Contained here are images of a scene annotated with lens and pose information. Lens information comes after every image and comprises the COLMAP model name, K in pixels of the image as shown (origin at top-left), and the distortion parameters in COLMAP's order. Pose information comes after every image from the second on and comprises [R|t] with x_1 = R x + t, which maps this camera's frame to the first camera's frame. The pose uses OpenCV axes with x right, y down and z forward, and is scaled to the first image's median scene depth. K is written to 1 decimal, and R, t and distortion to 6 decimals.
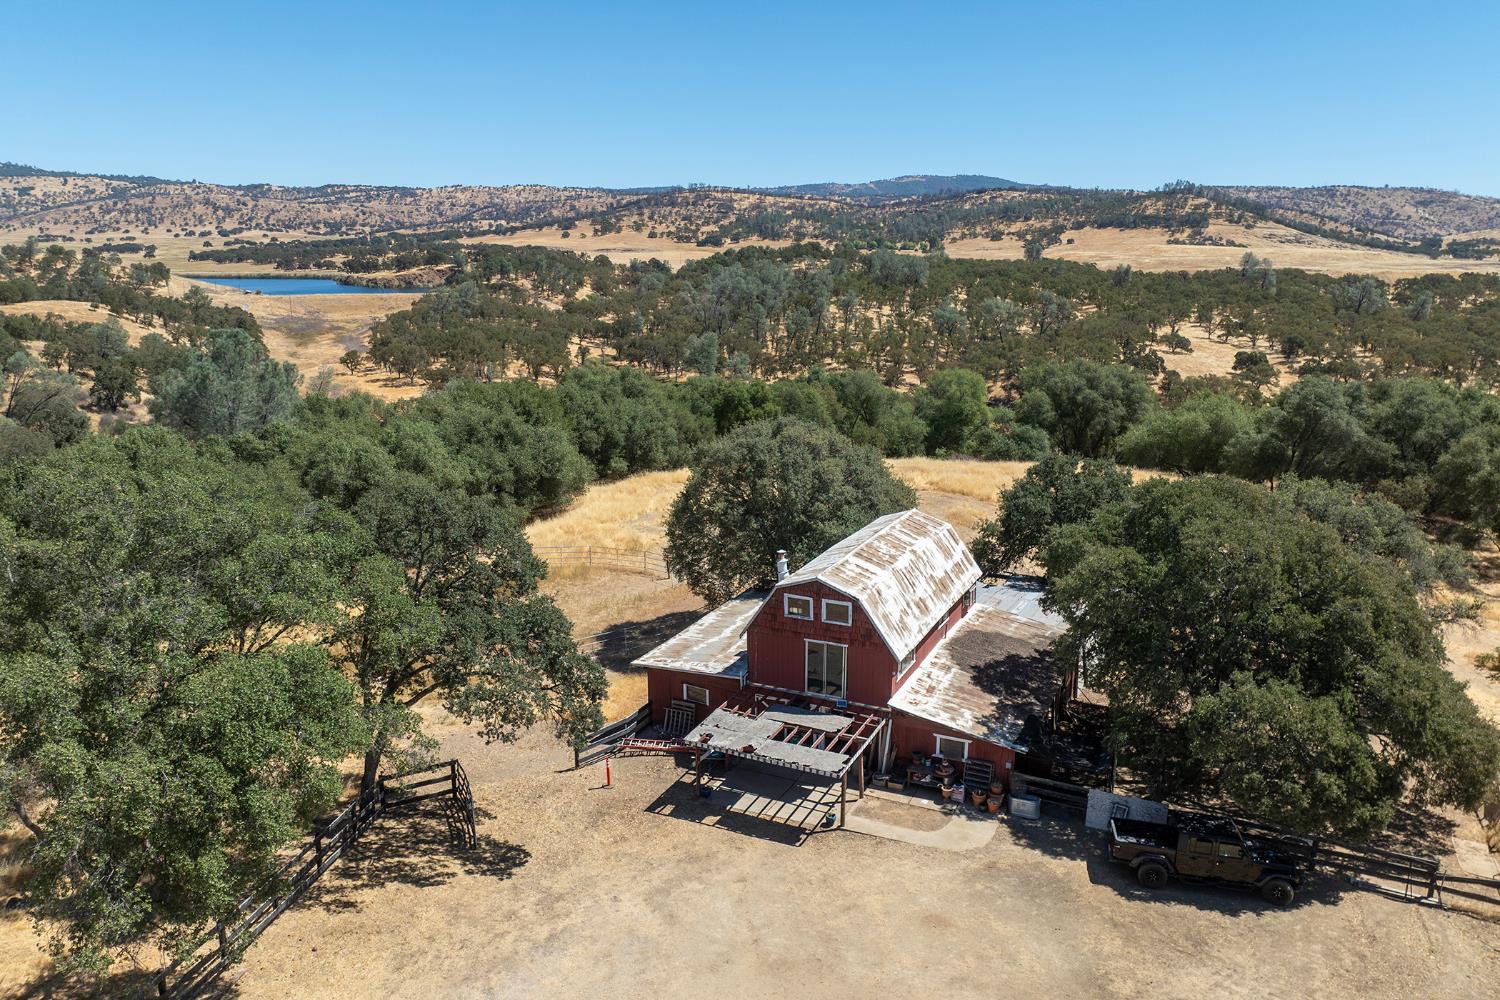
lens RADIAL K [[1055.5, 0, 745.6], [0, 1055.5, 502.6], [0, 0, 1]] dist [-0.042864, 0.009336]
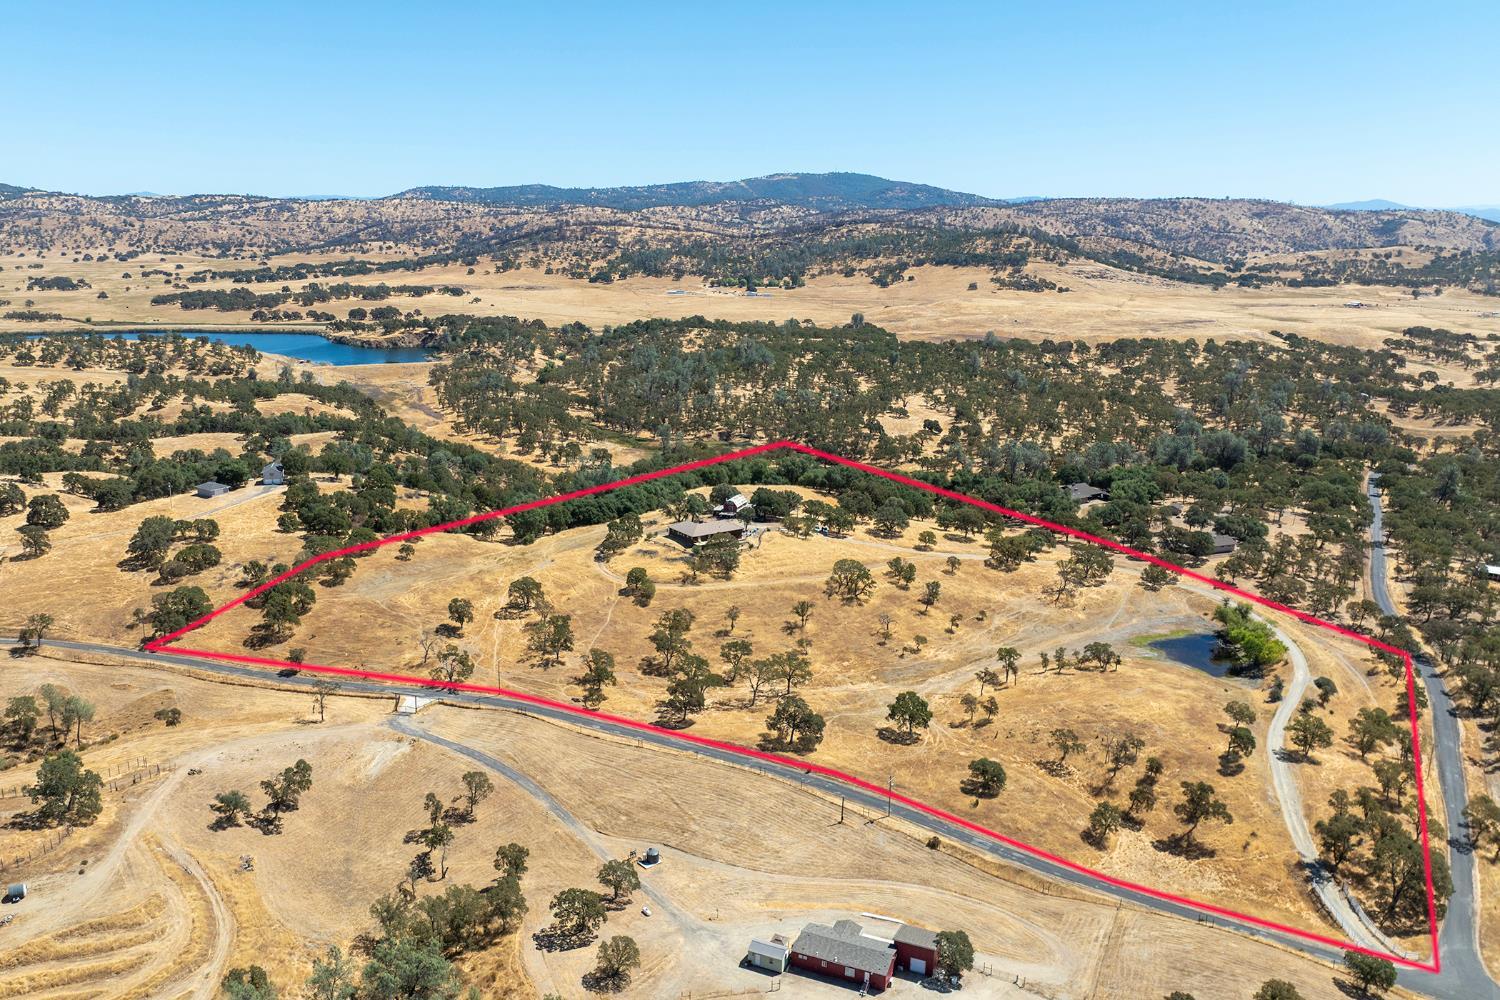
lens RADIAL K [[1055.5, 0, 745.6], [0, 1055.5, 502.6], [0, 0, 1]] dist [-0.042864, 0.009336]
pose [[0.993033, -0.019537, 0.116209, -0.013285], [0.020131, 0.999790, -0.003938, 0.001761], [-0.116107, 0.006250, 0.993217, -0.125857]]
